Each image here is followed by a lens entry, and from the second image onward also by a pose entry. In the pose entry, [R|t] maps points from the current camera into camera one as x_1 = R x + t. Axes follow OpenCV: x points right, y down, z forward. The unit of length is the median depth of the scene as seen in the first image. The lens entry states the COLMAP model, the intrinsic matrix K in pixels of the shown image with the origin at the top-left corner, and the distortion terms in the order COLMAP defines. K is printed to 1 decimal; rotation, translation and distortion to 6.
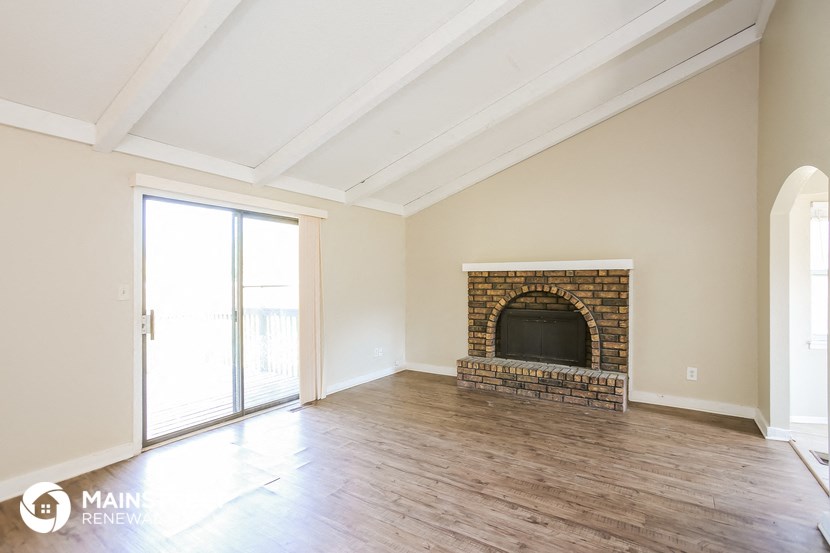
lens RADIAL K [[404.1, 0, 410.4], [0, 404.1, 277.9], [0, 0, 1]] dist [-0.031408, 0.000971]
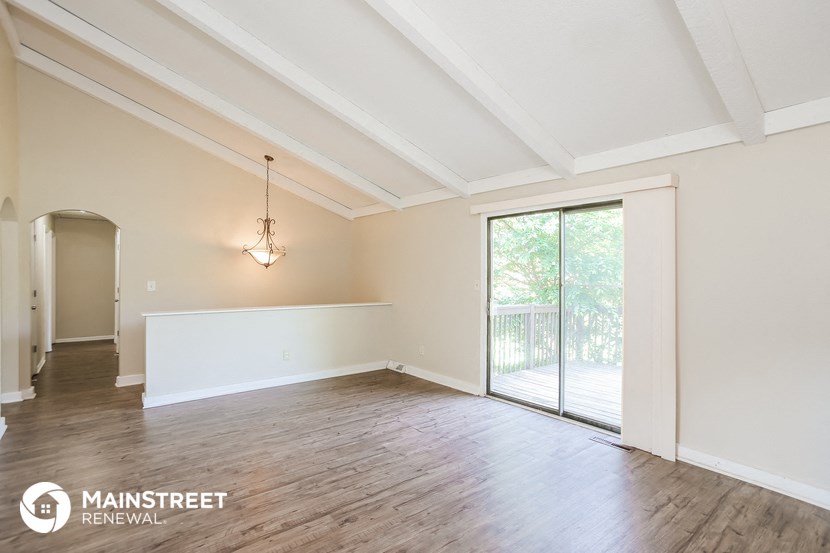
lens RADIAL K [[404.1, 0, 410.0], [0, 404.1, 276.5], [0, 0, 1]] dist [-0.031408, 0.000971]
pose [[-0.323876, 0.001749, -0.946098, 0.920359], [-0.001250, 0.999997, 0.002277, -0.002305], [0.946099, 0.001920, -0.323872, 1.394337]]
